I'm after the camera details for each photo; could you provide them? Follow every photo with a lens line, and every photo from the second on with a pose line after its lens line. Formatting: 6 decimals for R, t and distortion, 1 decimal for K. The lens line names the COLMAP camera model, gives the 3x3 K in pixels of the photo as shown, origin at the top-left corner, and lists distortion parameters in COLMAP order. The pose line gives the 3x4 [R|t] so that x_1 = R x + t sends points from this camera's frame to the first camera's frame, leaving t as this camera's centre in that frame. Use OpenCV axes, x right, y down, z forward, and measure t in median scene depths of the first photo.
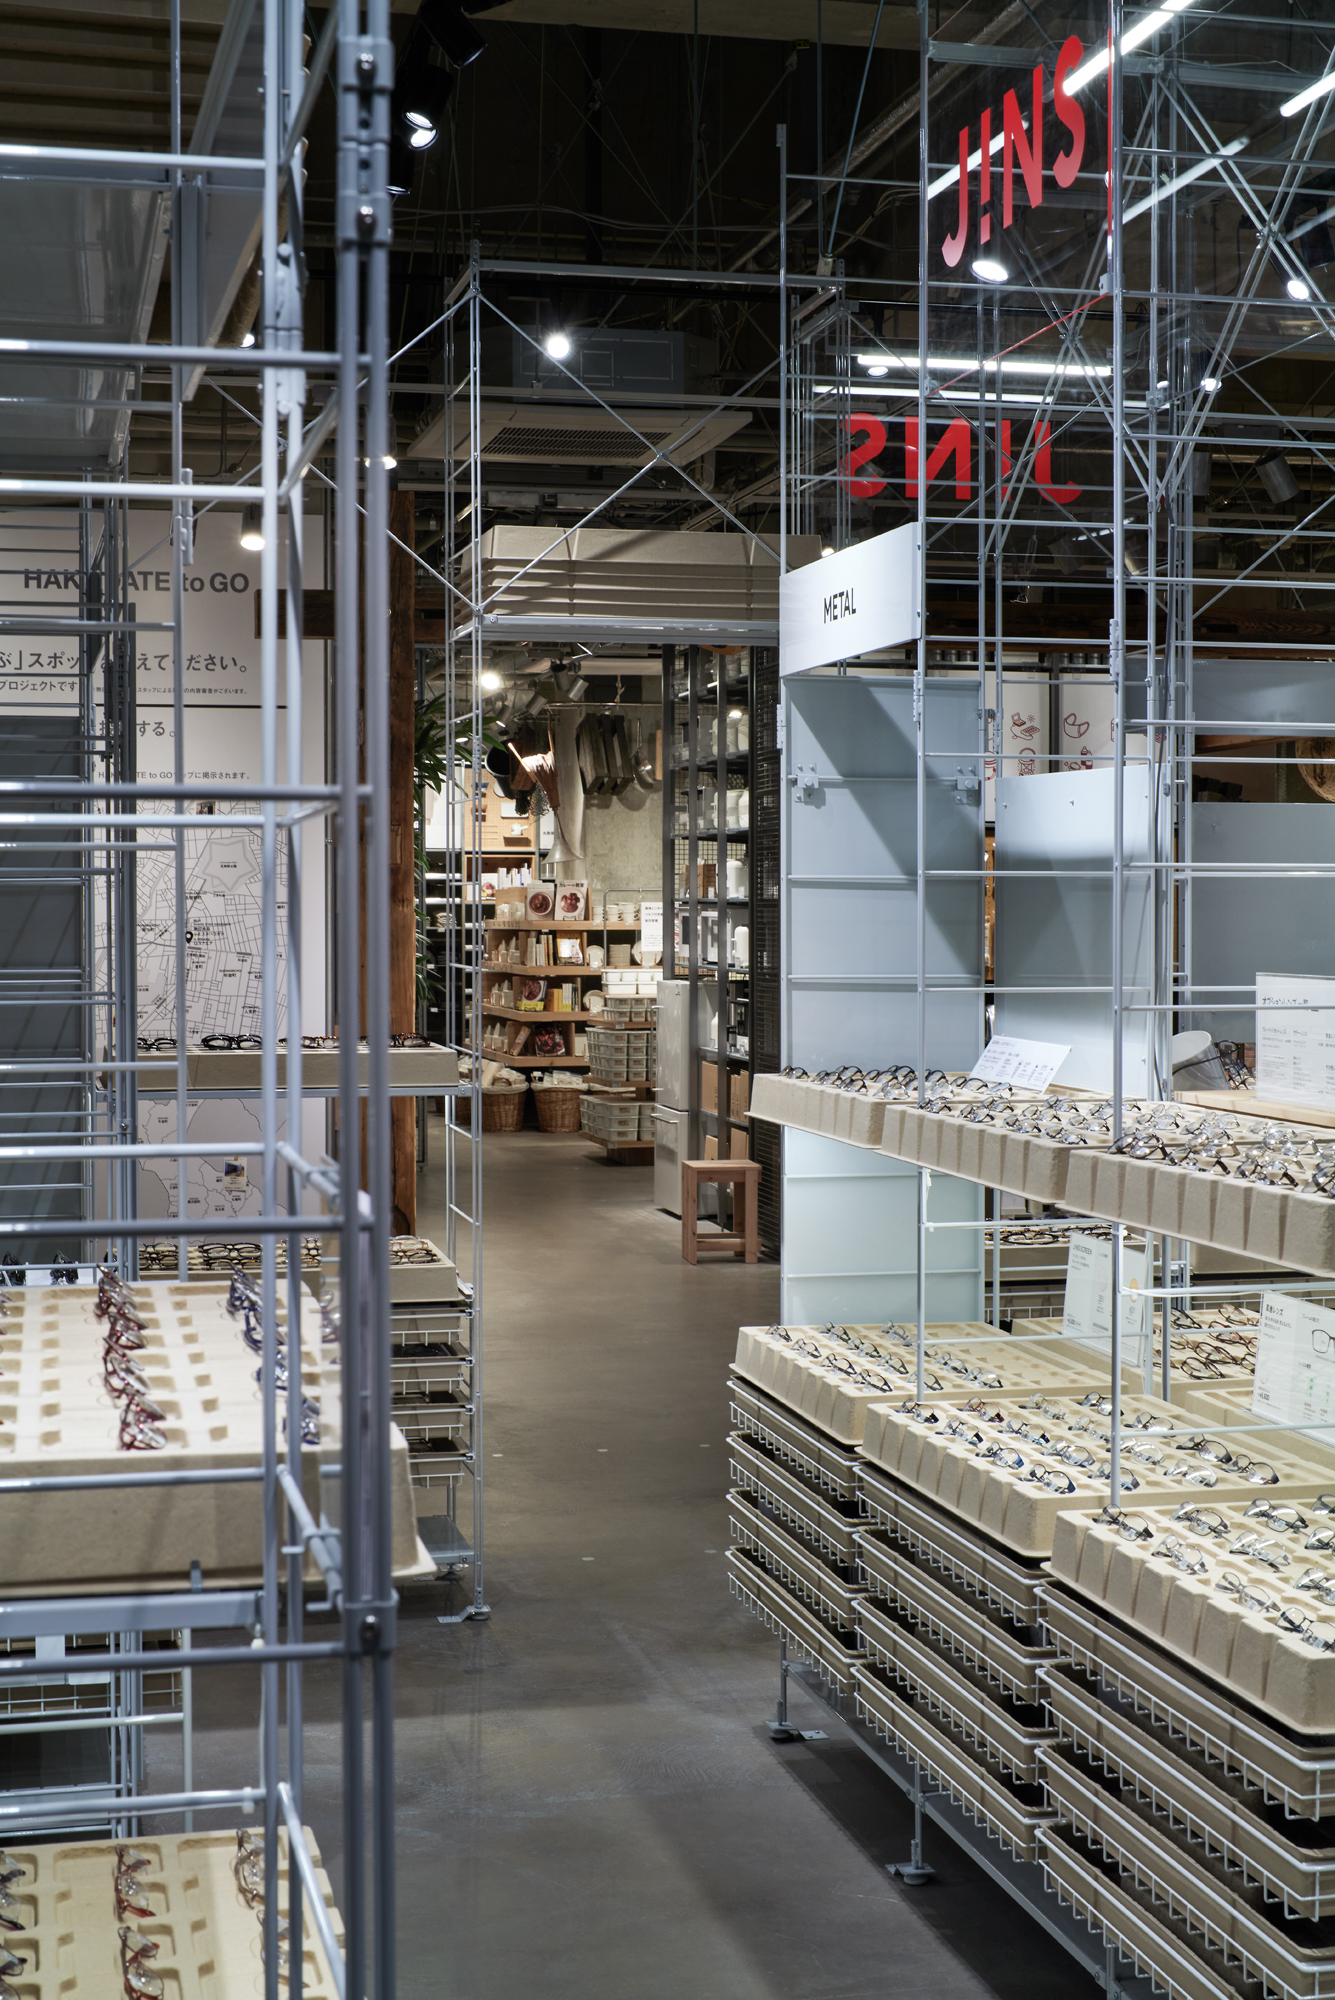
lens RADIAL K [[2695.8, 0, 667.5], [0, 2695.8, 1000.0], [0, 0, 1]] dist [-0.114790, -0.007658]
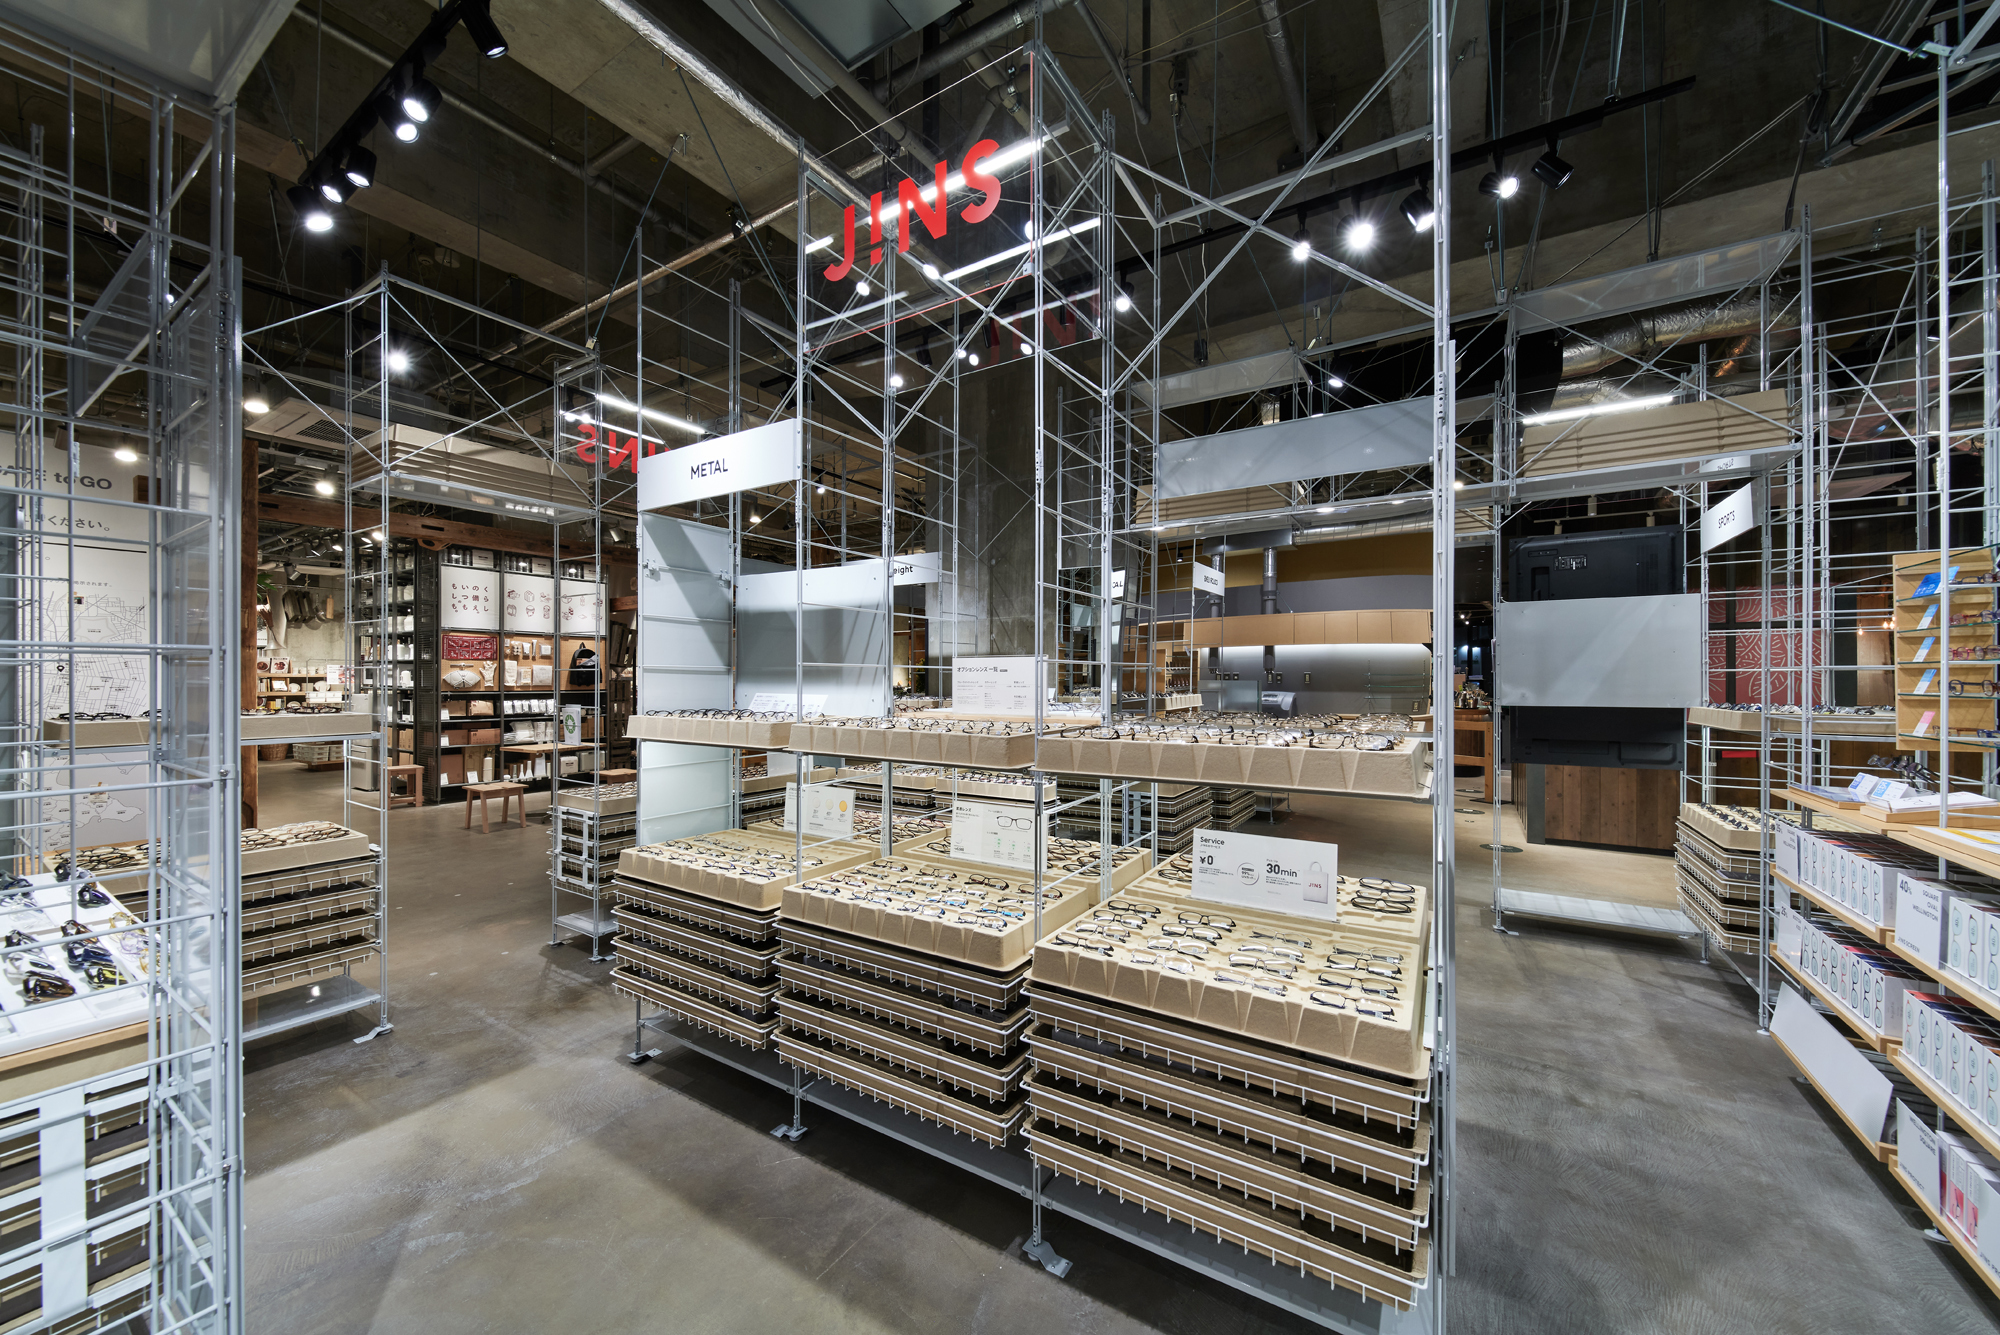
lens RADIAL K [[718.4, 0, 1007.2], [0, 718.4, 680.0], [0, 0, 1]] dist [-0.001298, -0.003916]
pose [[0.710794, -0.000488, 0.703400, -0.112181], [0.020483, 0.999590, -0.020005, 0.015049], [-0.703102, 0.028627, 0.710512, 0.372625]]
